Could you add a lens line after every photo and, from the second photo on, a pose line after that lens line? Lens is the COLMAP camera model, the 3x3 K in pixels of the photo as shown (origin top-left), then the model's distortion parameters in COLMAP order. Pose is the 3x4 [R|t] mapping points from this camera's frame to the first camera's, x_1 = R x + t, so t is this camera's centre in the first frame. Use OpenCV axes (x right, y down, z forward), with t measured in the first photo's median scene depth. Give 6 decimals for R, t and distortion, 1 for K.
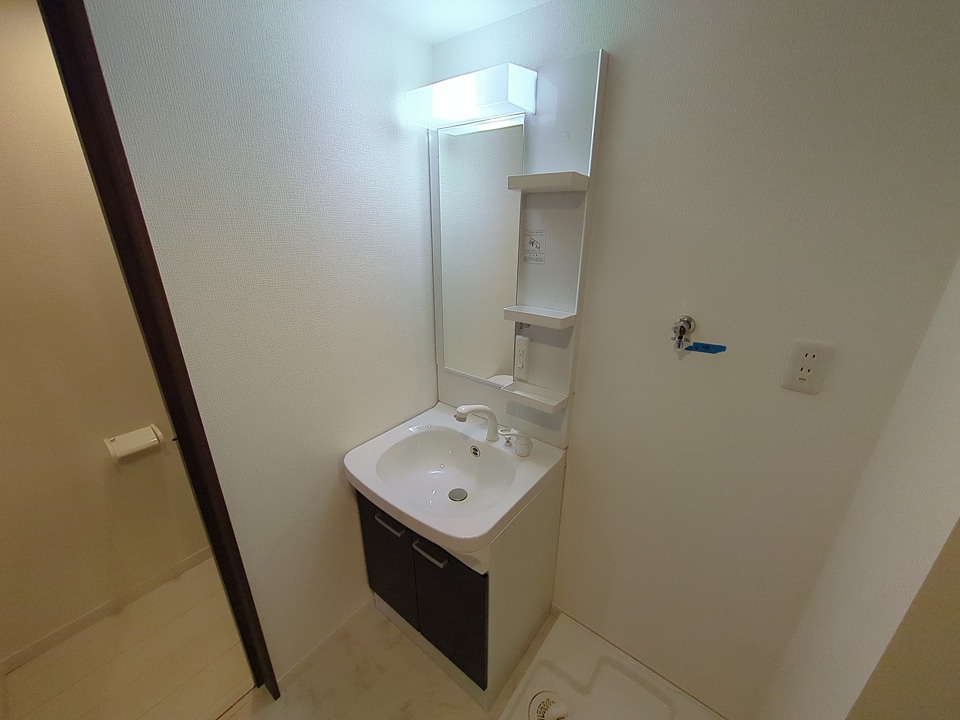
lens RADIAL K [[377.9, 0, 481.6], [0, 377.9, 359.6], [0, 0, 1]] dist [0.000008, 0.000379]
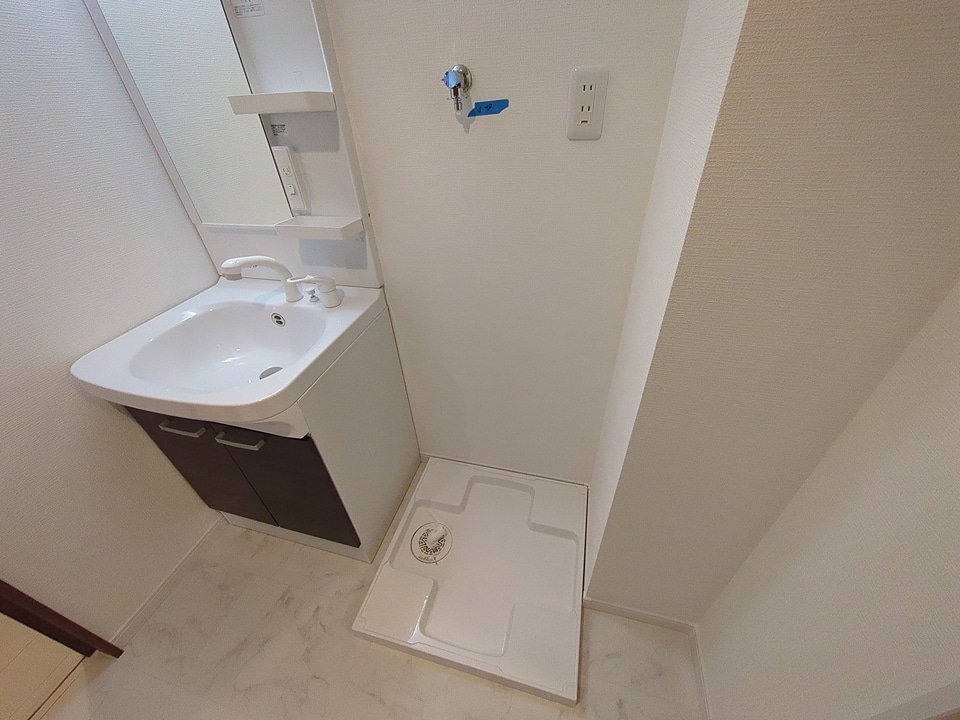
lens RADIAL K [[377.9, 0, 481.6], [0, 377.9, 359.6], [0, 0, 1]] dist [0.000008, 0.000379]
pose [[0.921898, -0.267333, 0.280423, 0.148322], [0.184432, 0.939343, 0.289170, 0.184440], [-0.340718, -0.214866, 0.915283, 0.094864]]
